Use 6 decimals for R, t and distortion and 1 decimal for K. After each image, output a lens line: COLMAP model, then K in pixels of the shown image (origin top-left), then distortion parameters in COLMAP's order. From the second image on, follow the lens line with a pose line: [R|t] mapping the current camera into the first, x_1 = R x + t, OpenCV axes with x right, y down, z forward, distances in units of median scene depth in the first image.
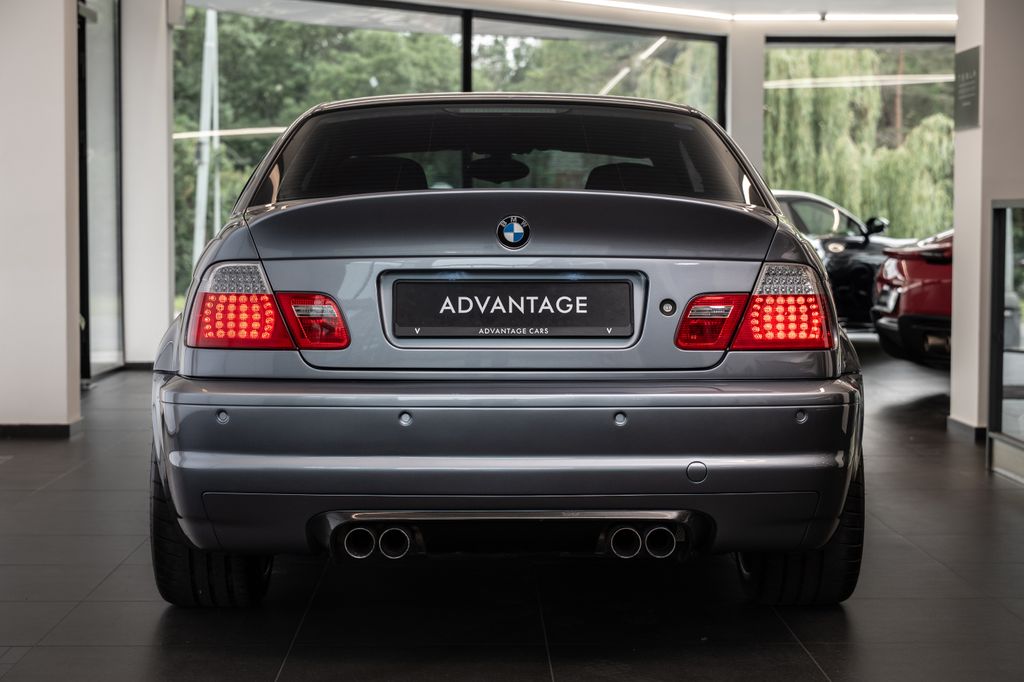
lens RADIAL K [[2084.6, 0, 512.0], [0, 2084.6, 341.0], [0, 0, 1]] dist [-0.021949, -0.013749]
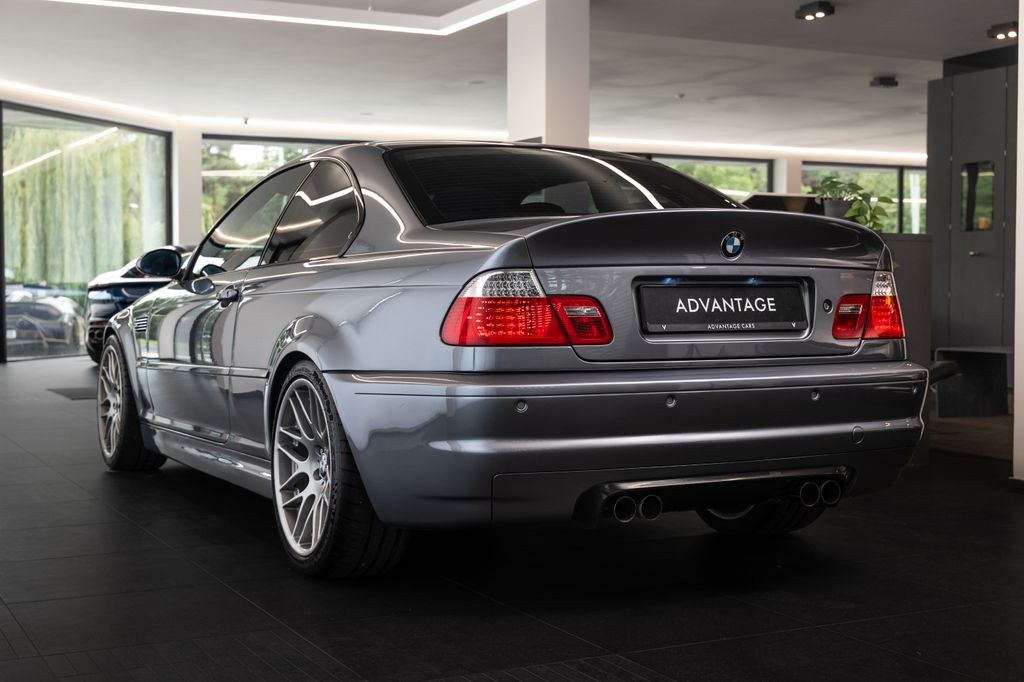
lens RADIAL K [[1407.6, 0, 512.0], [0, 1407.6, 341.0], [0, 0, 1]] dist [0.020376, 0.028841]
pose [[0.900355, -0.018402, 0.434766, -0.469077], [0.022948, 0.999723, -0.005208, 0.005065], [-0.434550, 0.014666, 0.900528, 0.314814]]
